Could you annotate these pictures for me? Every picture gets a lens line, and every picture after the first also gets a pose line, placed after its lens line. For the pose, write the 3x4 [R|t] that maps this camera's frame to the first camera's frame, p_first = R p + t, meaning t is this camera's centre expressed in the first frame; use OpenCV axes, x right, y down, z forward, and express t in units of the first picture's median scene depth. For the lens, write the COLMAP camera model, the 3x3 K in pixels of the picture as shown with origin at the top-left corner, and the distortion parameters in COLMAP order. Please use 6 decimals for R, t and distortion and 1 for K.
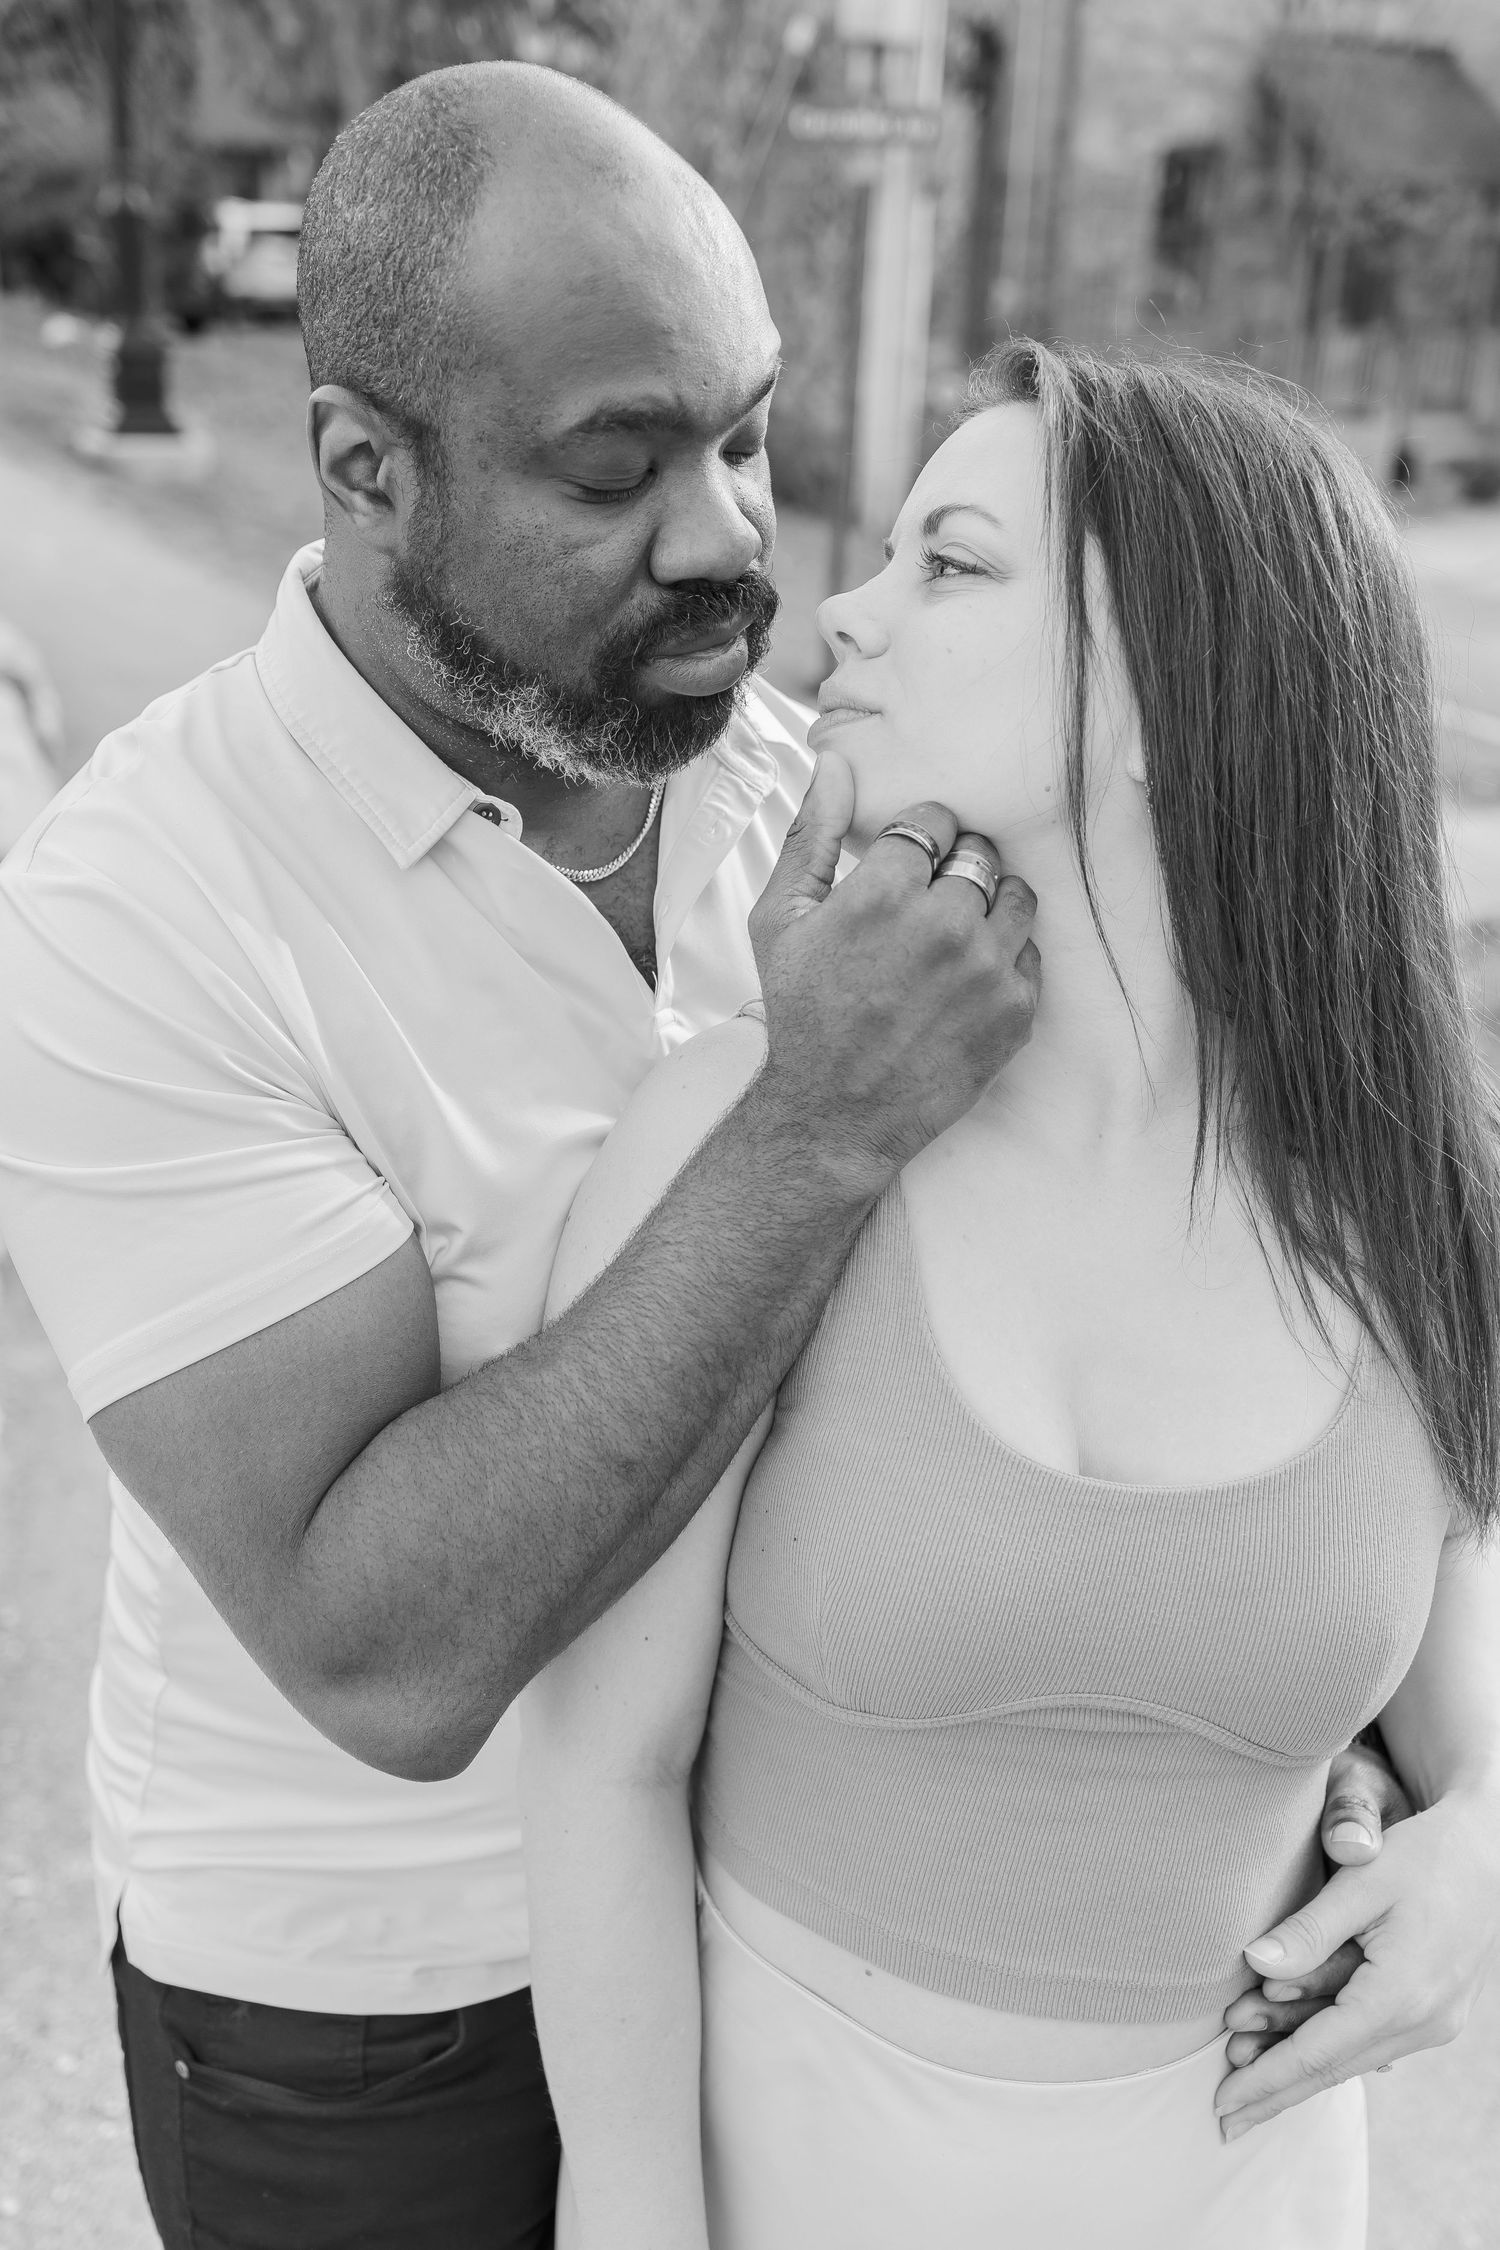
lens RADIAL K [[2330.2, 0, 752.4], [0, 2330.2, 1178.6], [0, 0, 1]] dist [-0.016140, -0.005841]
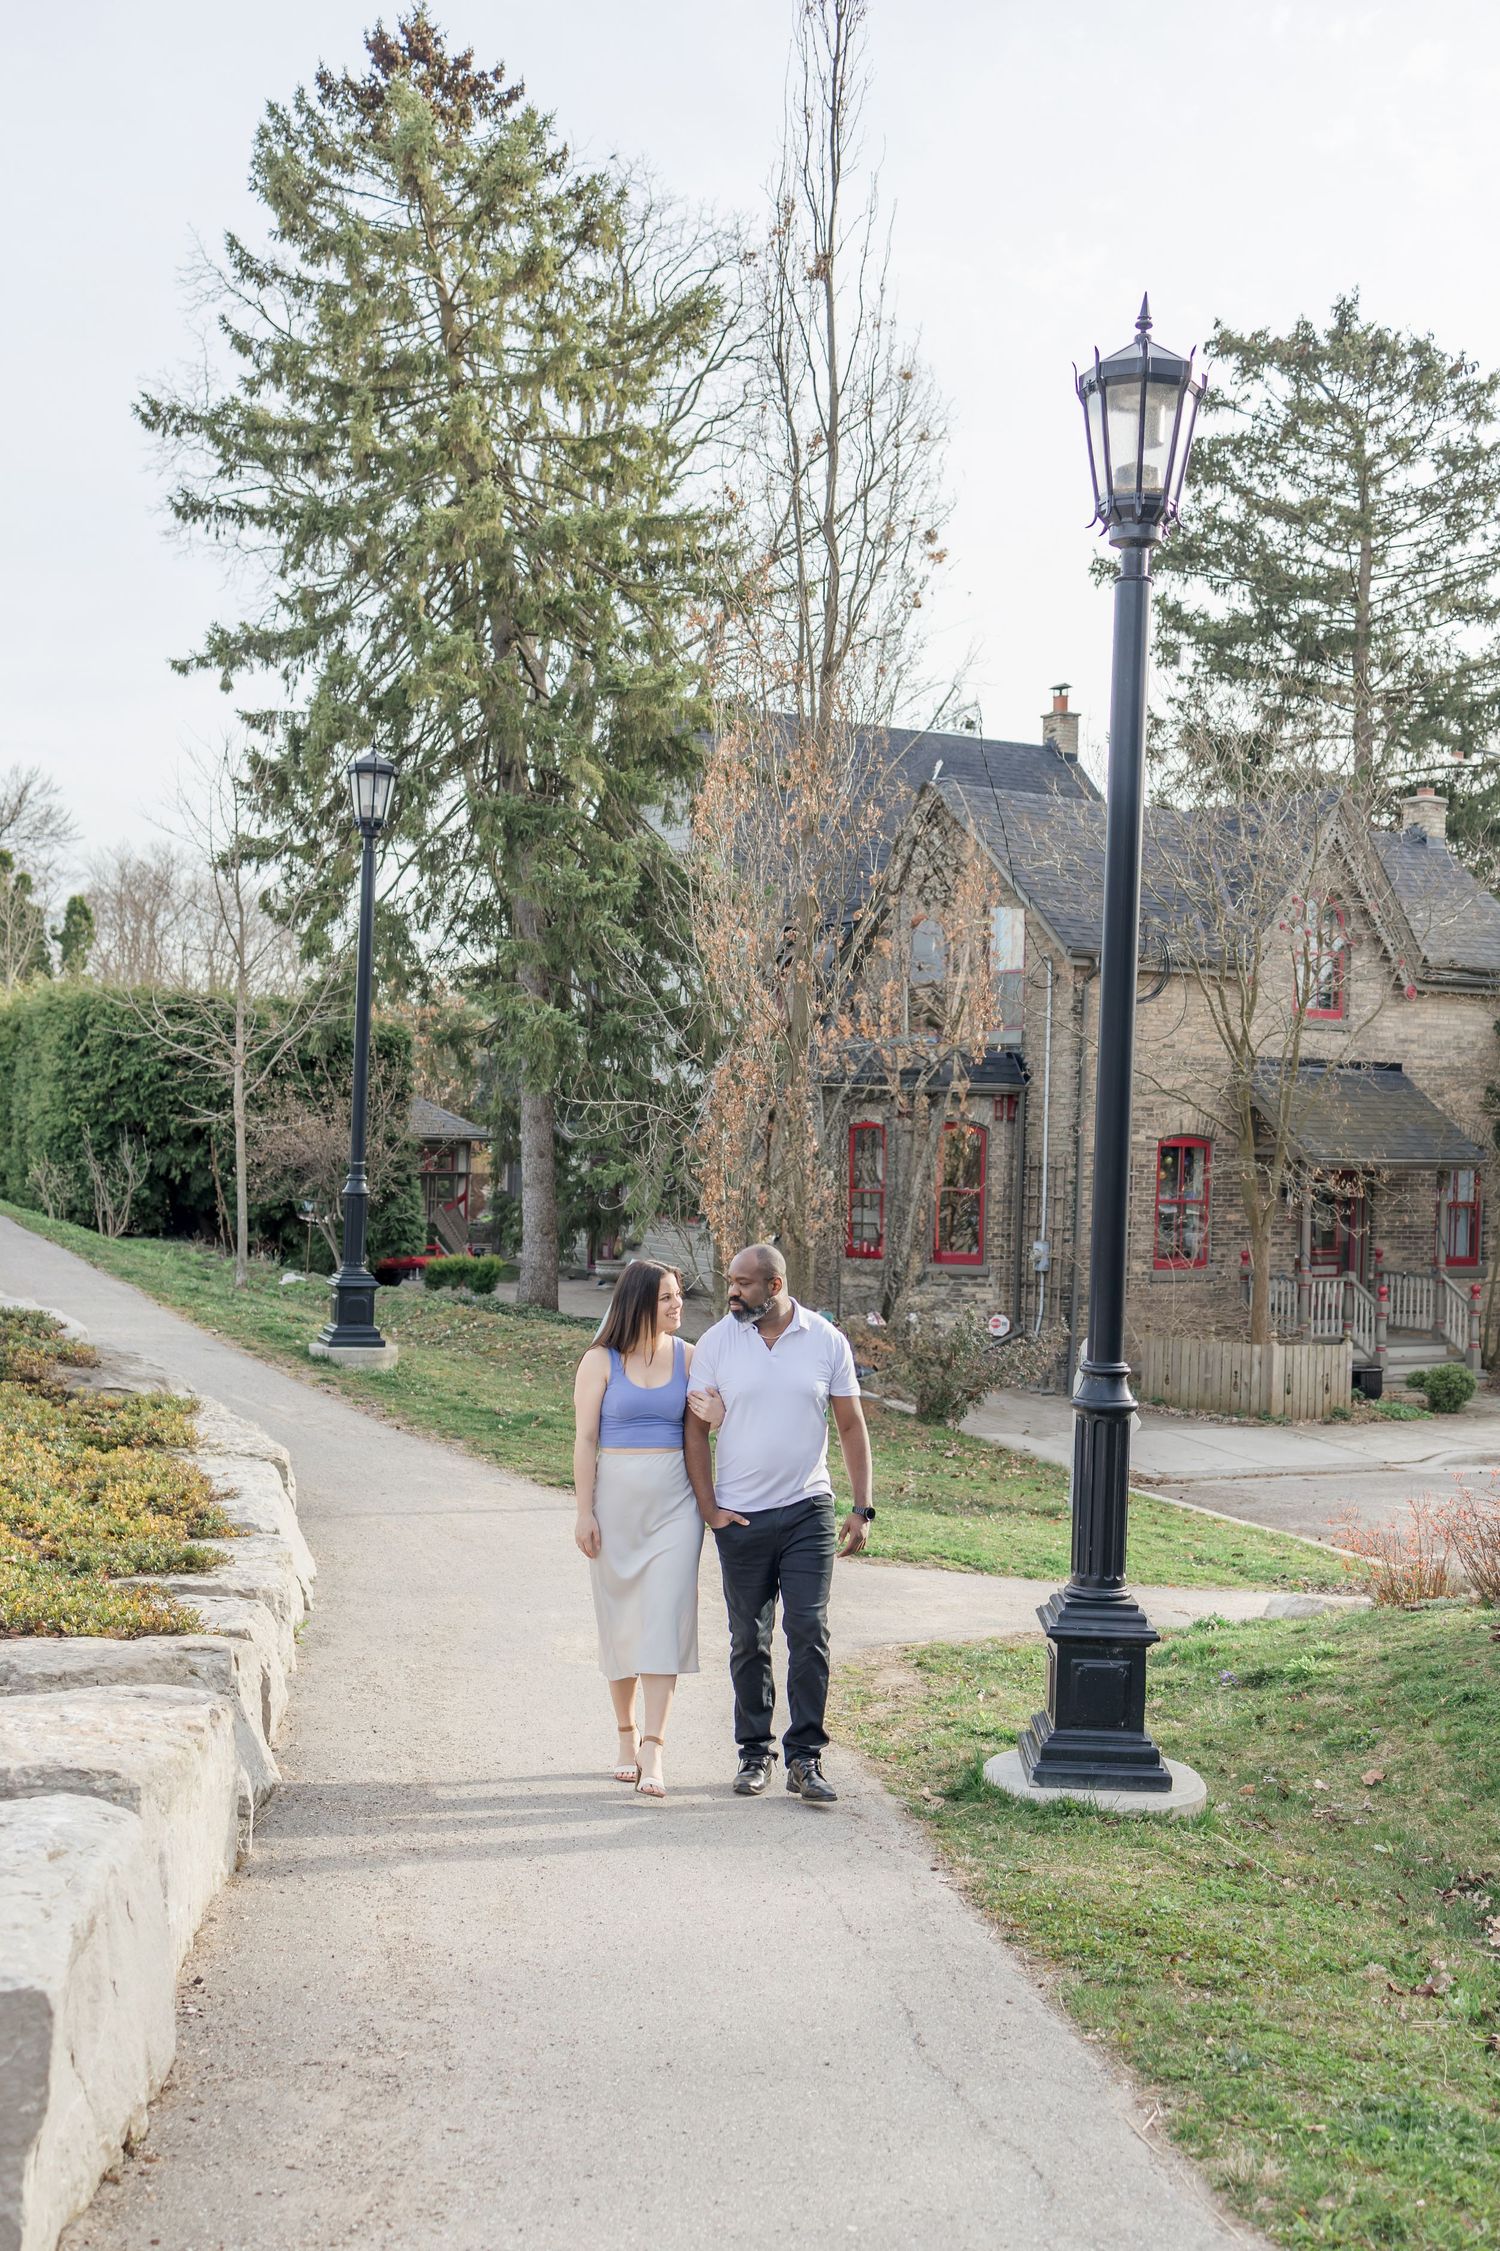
lens RADIAL K [[2331.3, 0, 752.4], [0, 2331.3, 1179.1], [0, 0, 1]] dist [-0.016140, -0.005841]
pose [[0.997748, -0.005706, -0.066832, 0.052926], [-0.020493, 0.922800, -0.384734, 0.091930], [0.063868, 0.385237, 0.920605, -0.234024]]
